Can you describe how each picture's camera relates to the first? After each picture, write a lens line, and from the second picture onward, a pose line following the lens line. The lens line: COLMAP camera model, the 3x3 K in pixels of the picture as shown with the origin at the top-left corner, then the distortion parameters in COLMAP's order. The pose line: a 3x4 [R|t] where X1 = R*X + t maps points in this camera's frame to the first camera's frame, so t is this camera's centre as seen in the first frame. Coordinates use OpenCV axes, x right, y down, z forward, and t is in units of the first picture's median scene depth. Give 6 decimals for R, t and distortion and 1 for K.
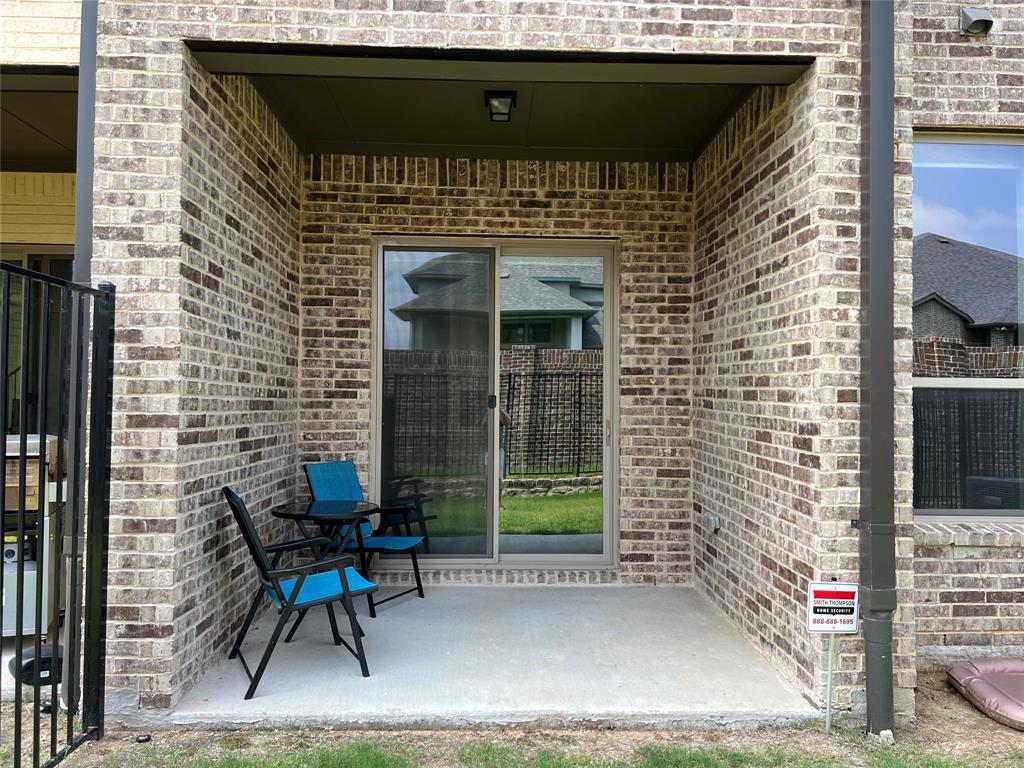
lens RADIAL K [[768.7, 0, 513.1], [0, 768.7, 383.9], [0, 0, 1]] dist [-0.000331, -0.001038]
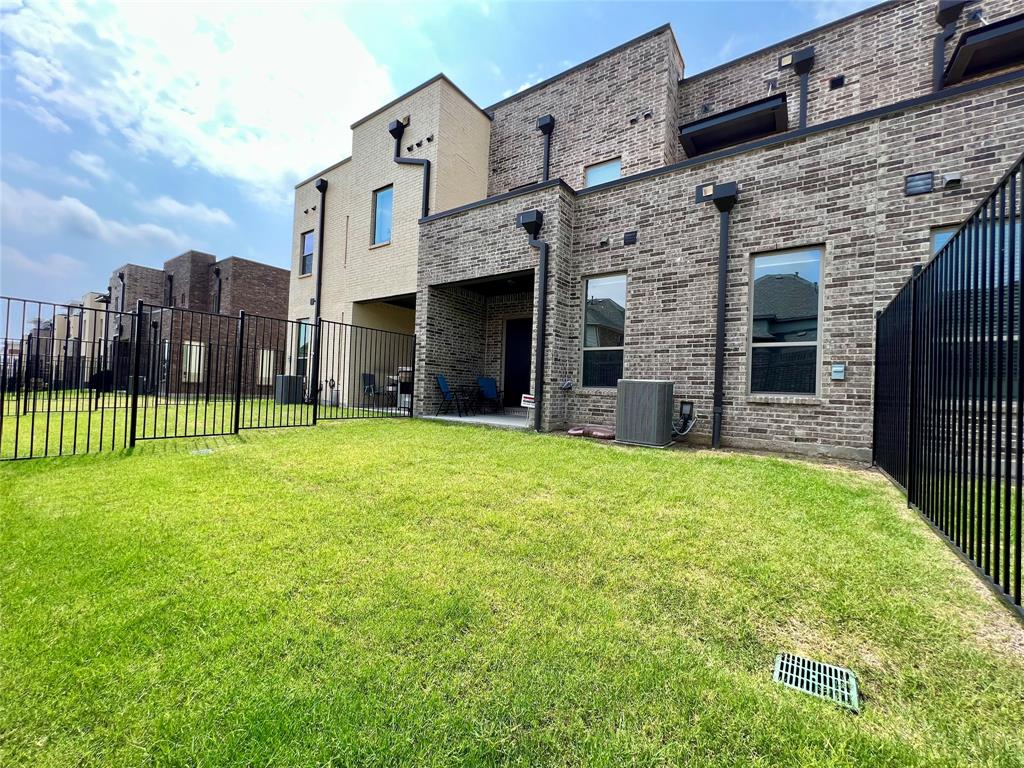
lens RADIAL K [[410.4, 0, 511.5], [0, 410.4, 384.3], [0, 0, 1]] dist [-0.007879, -0.000283]
pose [[0.796369, 0.012481, -0.604682, 1.641718], [-0.016420, 0.999865, -0.000988, 0.198422], [0.604588, 0.010716, 0.796466, -0.812219]]
